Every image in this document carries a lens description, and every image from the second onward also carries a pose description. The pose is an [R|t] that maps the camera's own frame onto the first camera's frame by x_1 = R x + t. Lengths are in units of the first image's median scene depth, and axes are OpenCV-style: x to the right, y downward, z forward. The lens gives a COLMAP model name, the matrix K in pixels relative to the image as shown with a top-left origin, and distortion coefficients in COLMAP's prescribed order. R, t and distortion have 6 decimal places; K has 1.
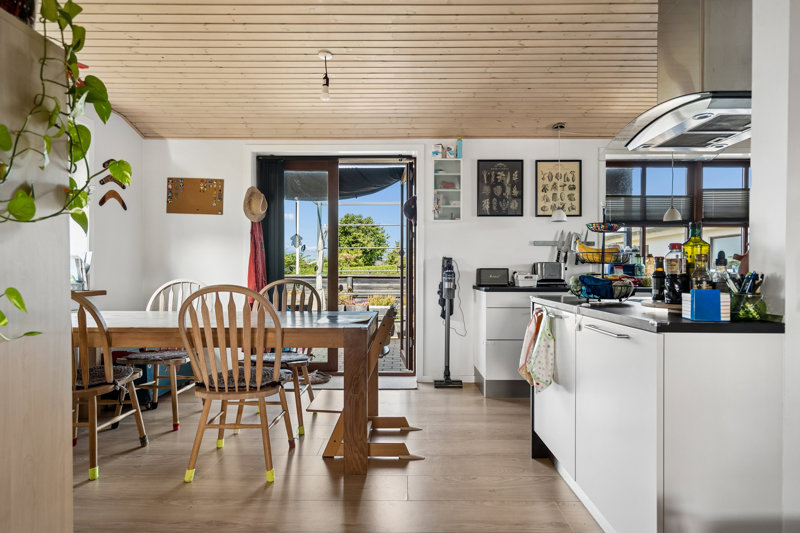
lens RADIAL K [[441.1, 0, 400.7], [0, 441.1, 269.3], [0, 0, 1]] dist [-0.000372, -0.000071]
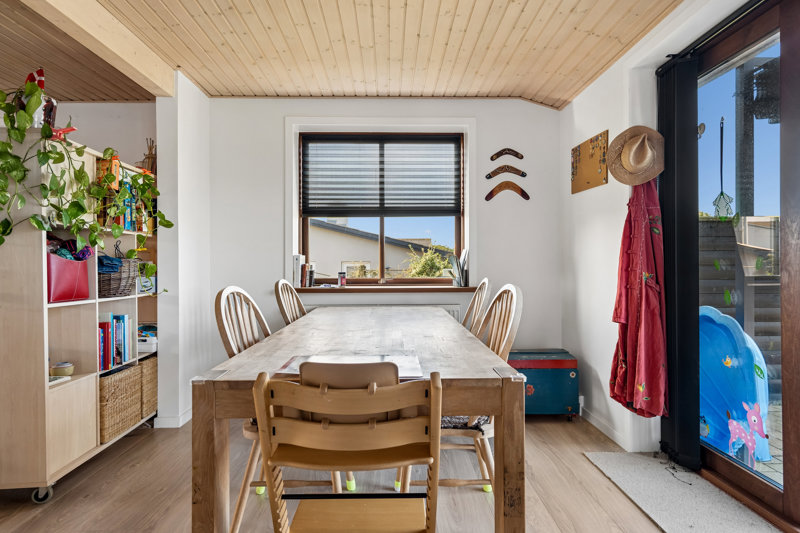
lens RADIAL K [[441.1, 0, 400.4], [0, 441.1, 265.3], [0, 0, 1]] dist [-0.000372, -0.000071]
pose [[0.032289, 0.003257, -0.999473, 0.273492], [0.006017, 0.999976, 0.003454, -0.005601], [0.999460, -0.006126, 0.032268, 0.730644]]
